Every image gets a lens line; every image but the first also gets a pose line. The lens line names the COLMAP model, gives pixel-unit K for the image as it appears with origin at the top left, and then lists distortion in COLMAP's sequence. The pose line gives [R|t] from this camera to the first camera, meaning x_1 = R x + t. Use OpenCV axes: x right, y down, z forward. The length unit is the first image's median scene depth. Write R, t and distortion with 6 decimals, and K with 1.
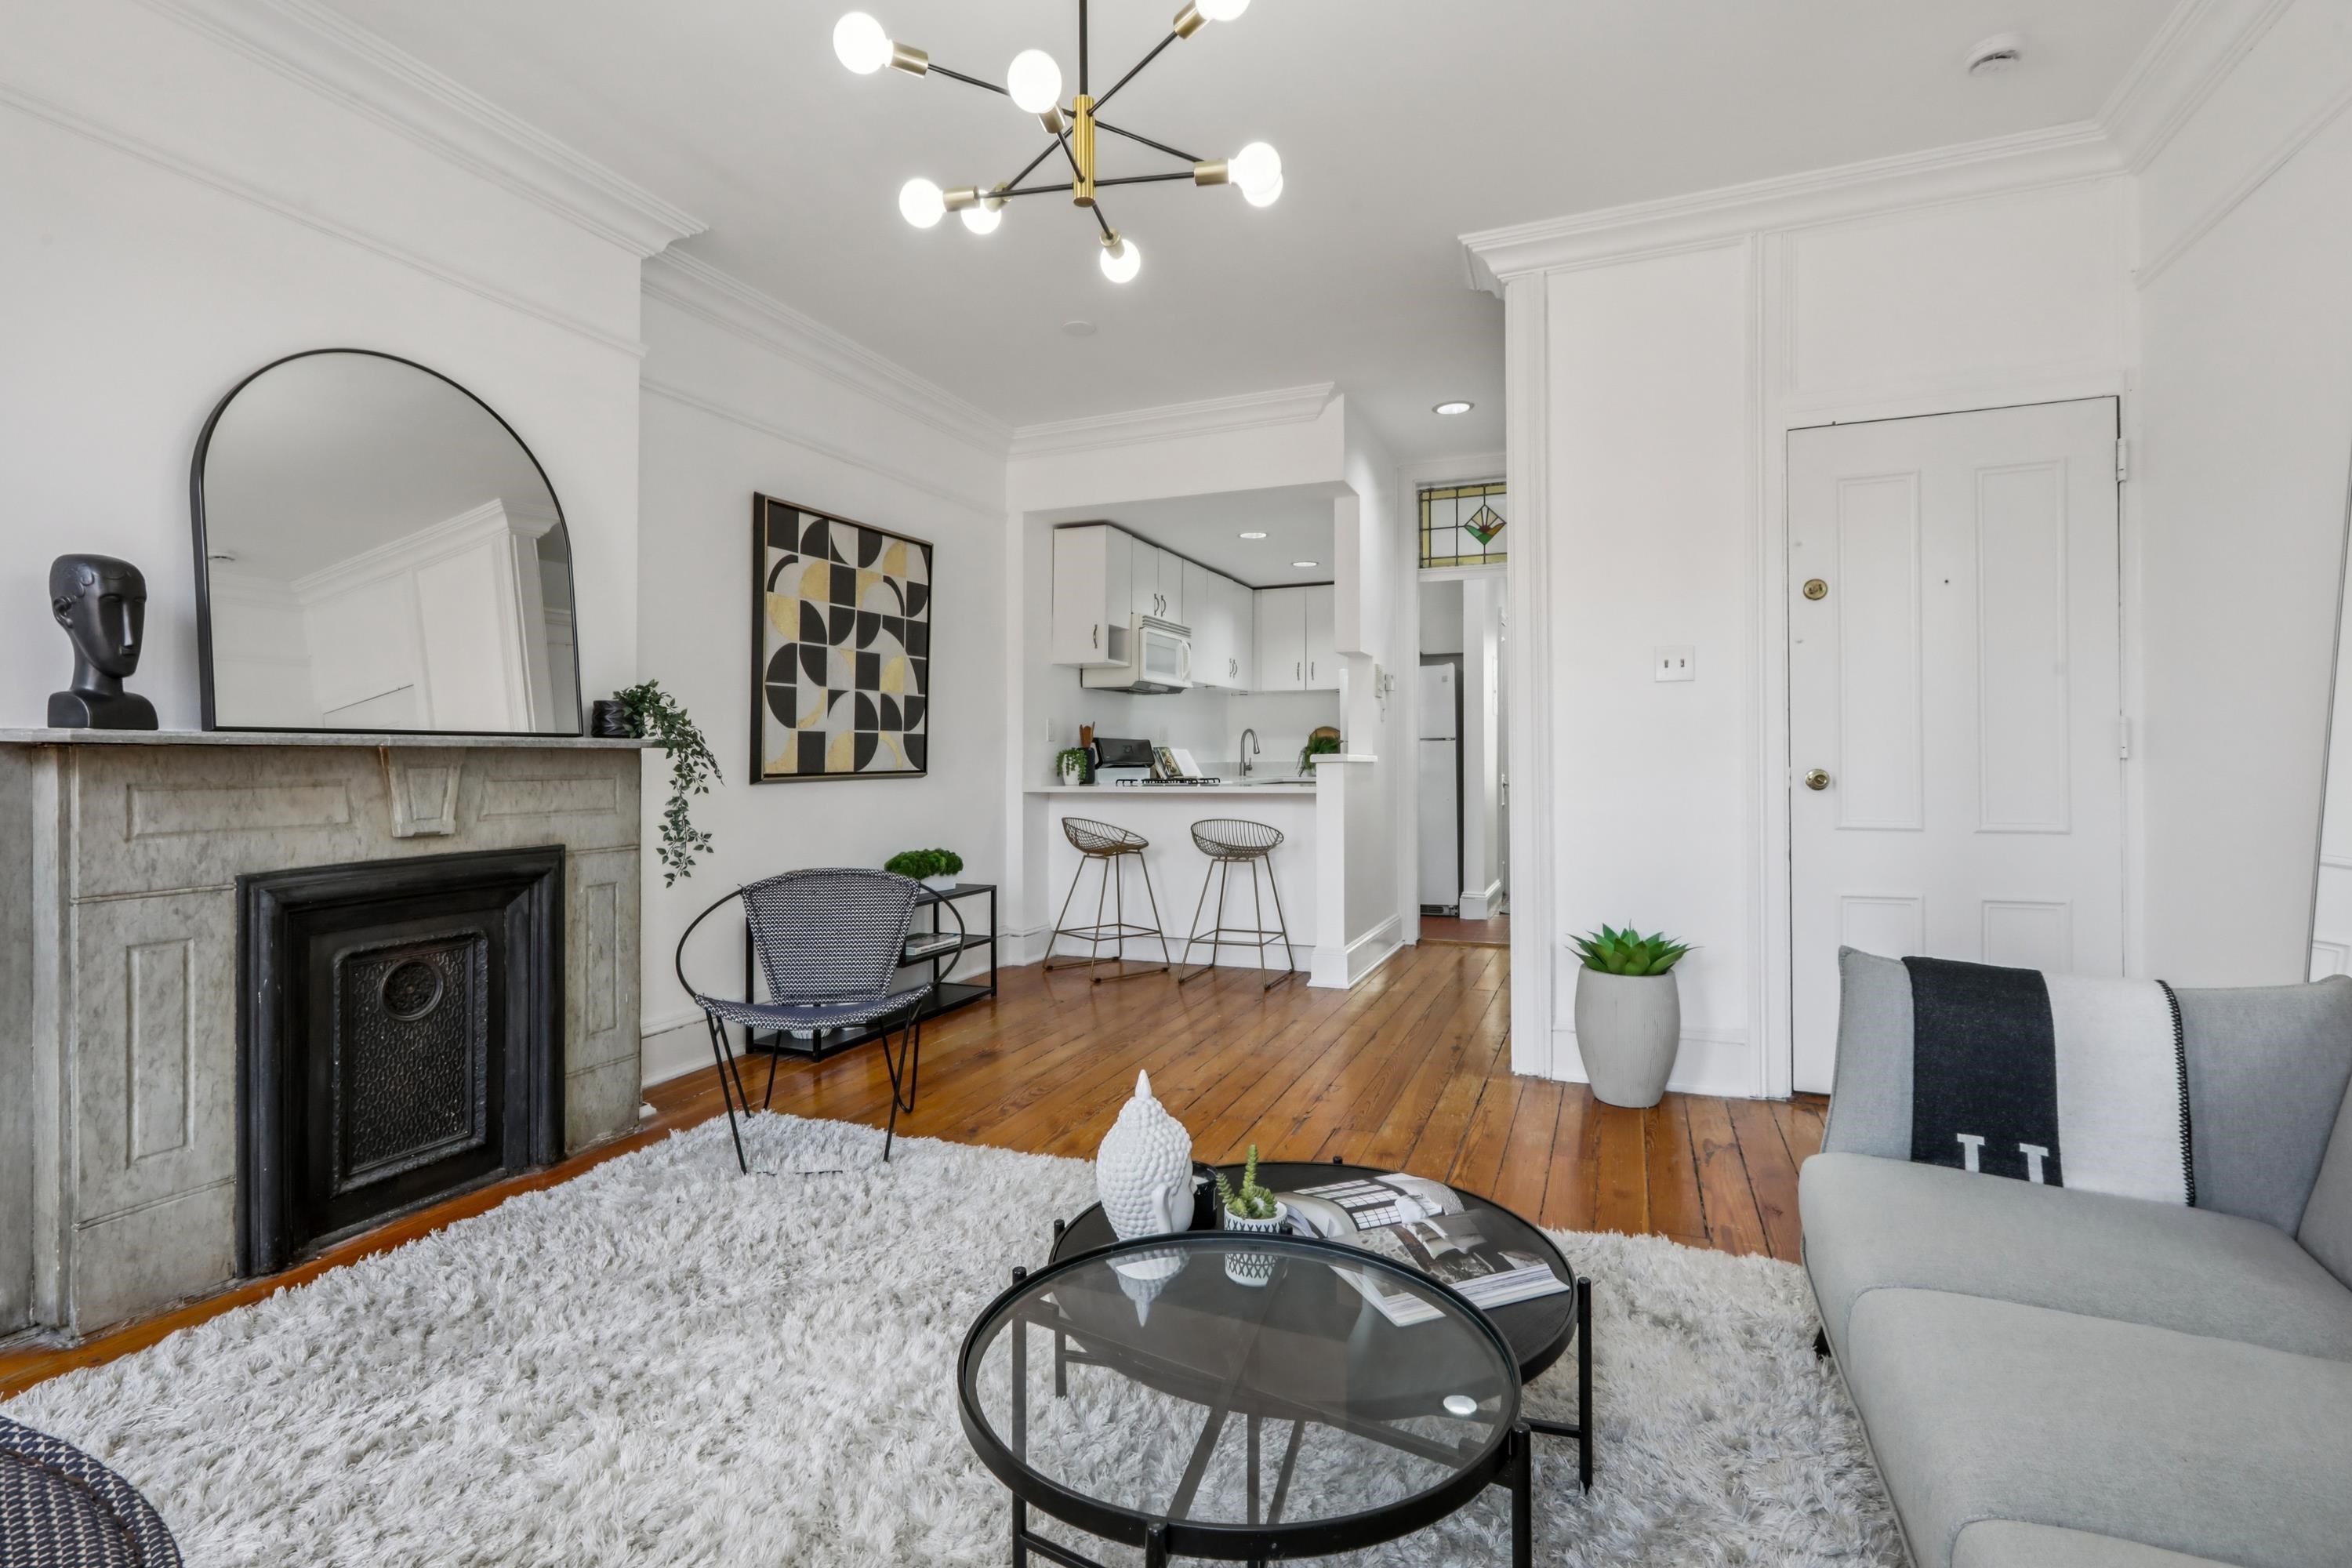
lens RADIAL K [[1105.2, 0, 1169.7], [0, 1105.2, 764.4], [0, 0, 1]] dist [0.001193, 0.000286]
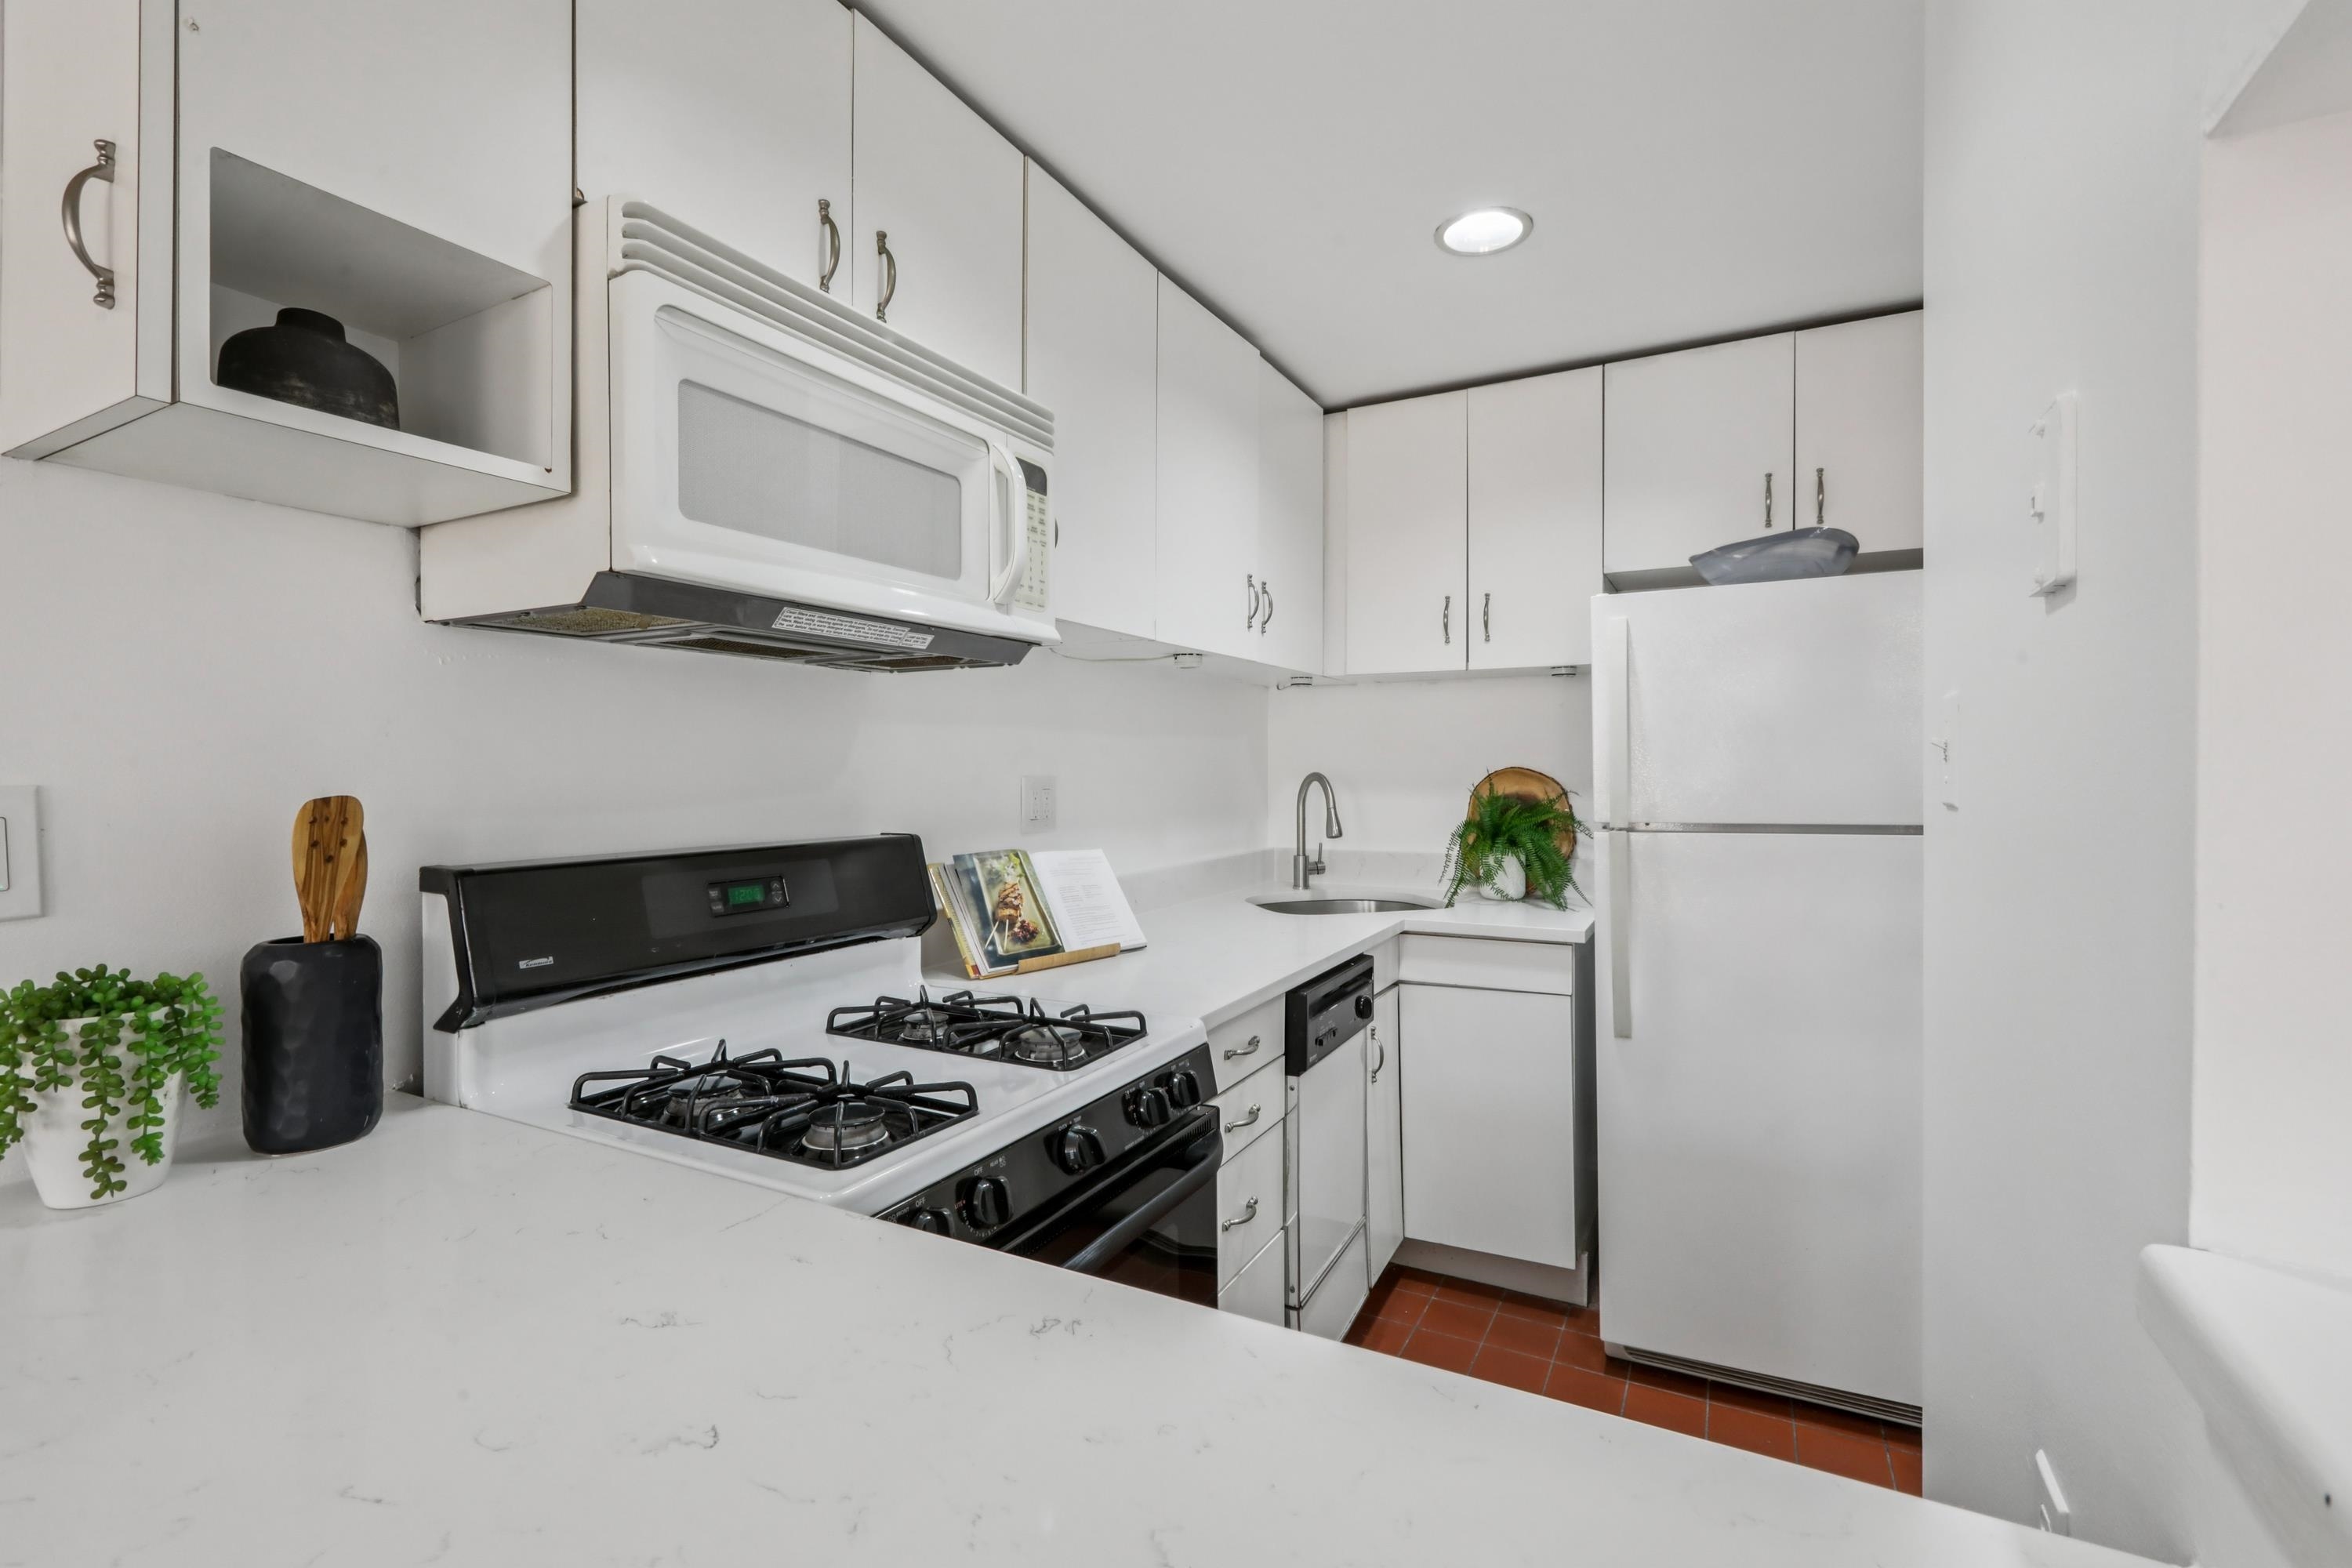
lens RADIAL K [[1053.5, 0, 1176.4], [0, 1053.5, 773.7], [0, 0, 1]] dist [0.000799, 0.000271]
pose [[0.994597, 0.003489, -0.103752, 0.106091], [-0.003301, 0.999993, 0.001982, -0.055170], [0.103758, -0.001628, 0.994601, 1.079170]]
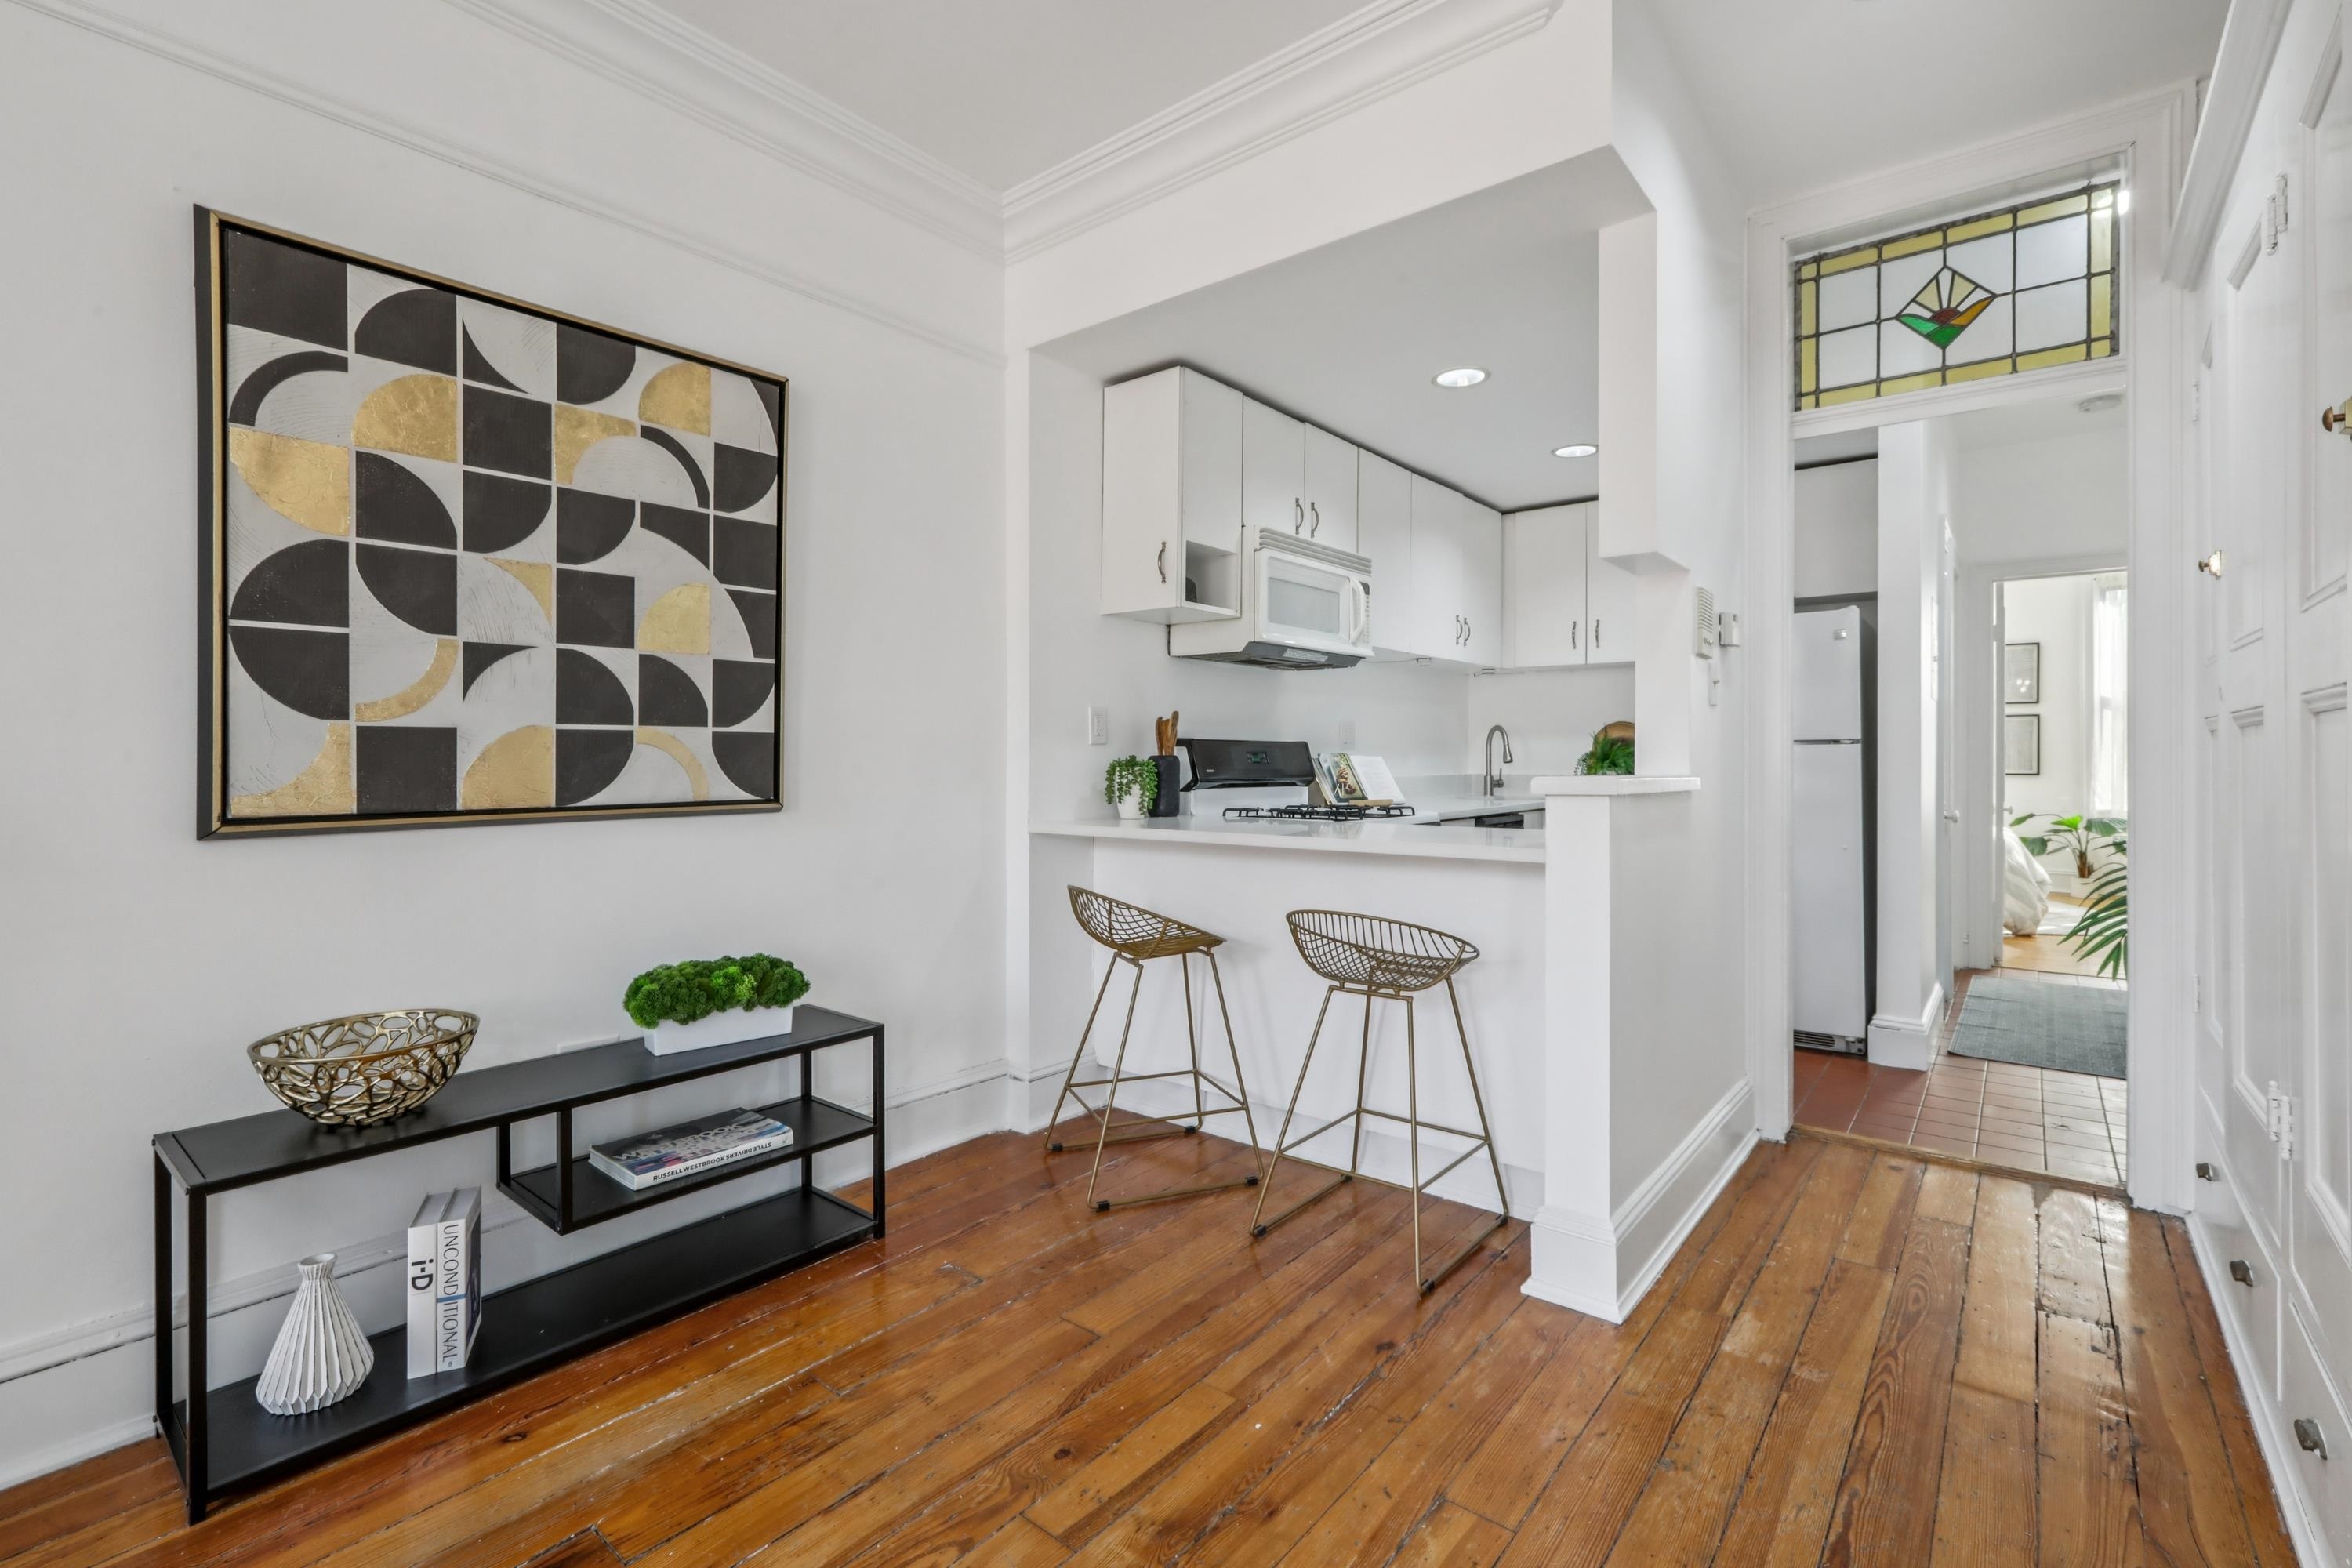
lens RADIAL K [[1055.3, 0, 1179.6], [0, 1055.3, 759.3], [0, 0, 1]] dist [0.001802, 0.000119]
pose [[0.958466, 0.004227, -0.285176, 0.120507], [-0.005412, 0.999980, -0.003366, -0.014243], [0.285156, 0.004770, 0.958469, 0.585969]]
